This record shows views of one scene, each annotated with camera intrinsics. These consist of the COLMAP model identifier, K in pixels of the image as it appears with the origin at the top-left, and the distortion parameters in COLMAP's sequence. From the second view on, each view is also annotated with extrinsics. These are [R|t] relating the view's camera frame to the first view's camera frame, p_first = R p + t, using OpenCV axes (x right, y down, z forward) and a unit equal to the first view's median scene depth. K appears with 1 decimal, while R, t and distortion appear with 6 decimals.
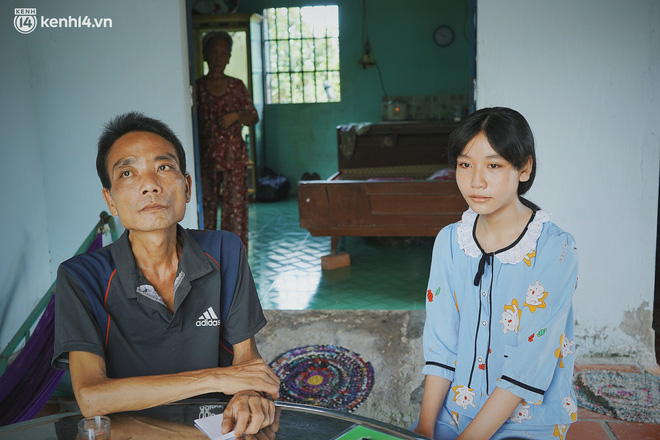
lens RADIAL K [[730.4, 0, 328.4], [0, 730.4, 193.0], [0, 0, 1]] dist [0.082204, 0.000794]
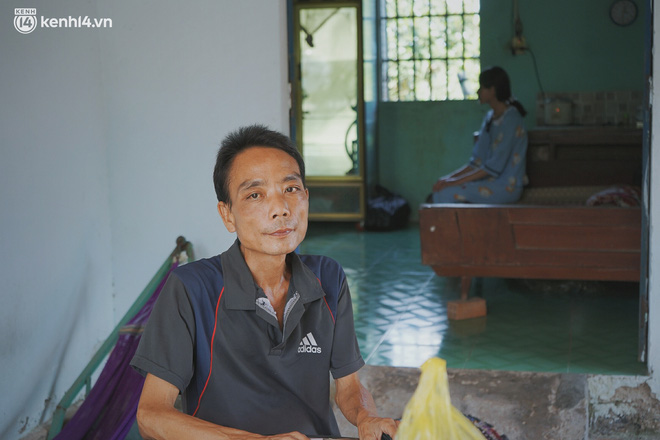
lens RADIAL K [[1046.6, 0, 330.0], [0, 1046.6, 220.0], [0, 0, 1]] dist [0.014258, 0.017498]
pose [[0.991288, 0.022226, -0.129824, 0.008385], [-0.022470, 0.999747, -0.000417, 0.003594], [0.129782, 0.003330, 0.991537, -0.115905]]
